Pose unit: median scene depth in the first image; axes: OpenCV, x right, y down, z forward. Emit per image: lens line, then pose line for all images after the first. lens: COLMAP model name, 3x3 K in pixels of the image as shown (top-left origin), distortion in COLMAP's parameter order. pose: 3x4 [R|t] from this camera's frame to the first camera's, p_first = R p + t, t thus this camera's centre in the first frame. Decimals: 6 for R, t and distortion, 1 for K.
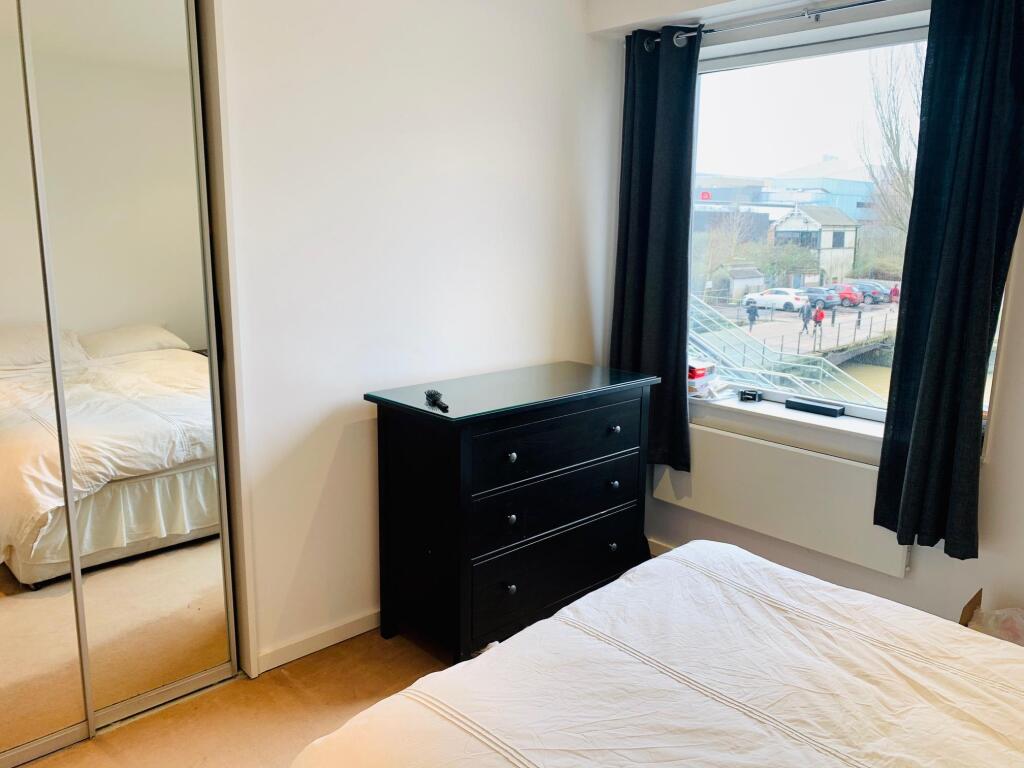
lens RADIAL K [[794.4, 0, 514.5], [0, 794.4, 385.5], [0, 0, 1]] dist [0.065925, -0.108217]
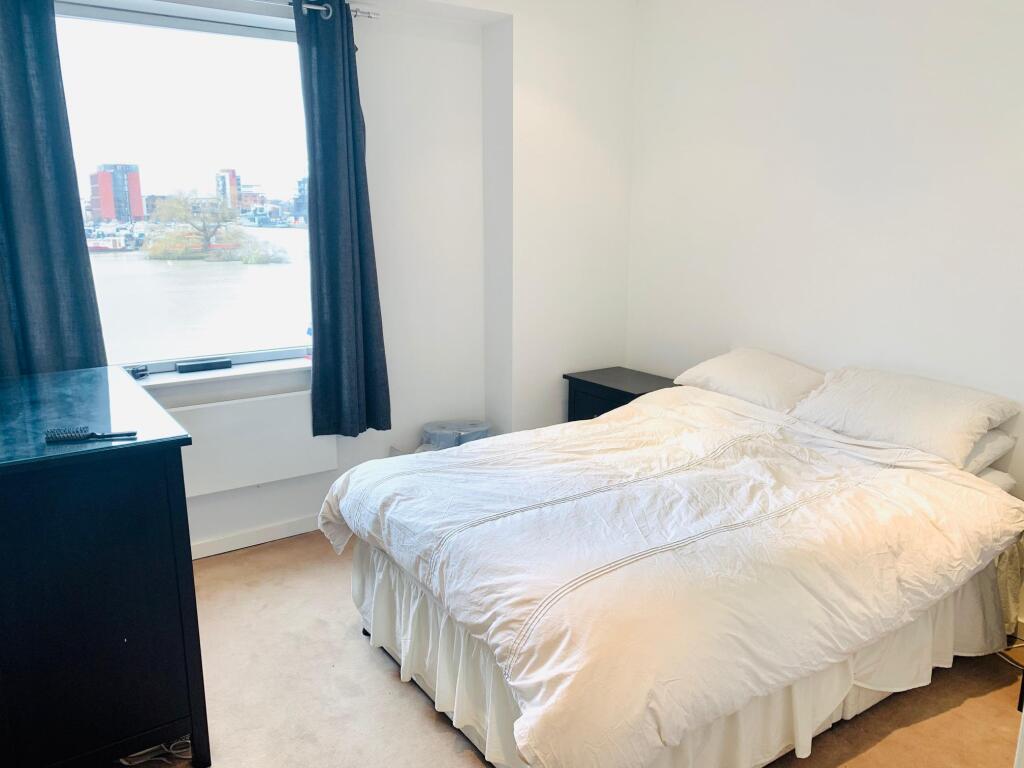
lens RADIAL K [[794.4, 0, 514.5], [0, 794.4, 385.5], [0, 0, 1]] dist [0.065925, -0.108217]
pose [[0.148496, -0.233075, 0.961054, -0.977576], [0.211416, 0.956843, 0.199387, -0.119772], [-0.966050, 0.173574, 0.191363, 0.659215]]
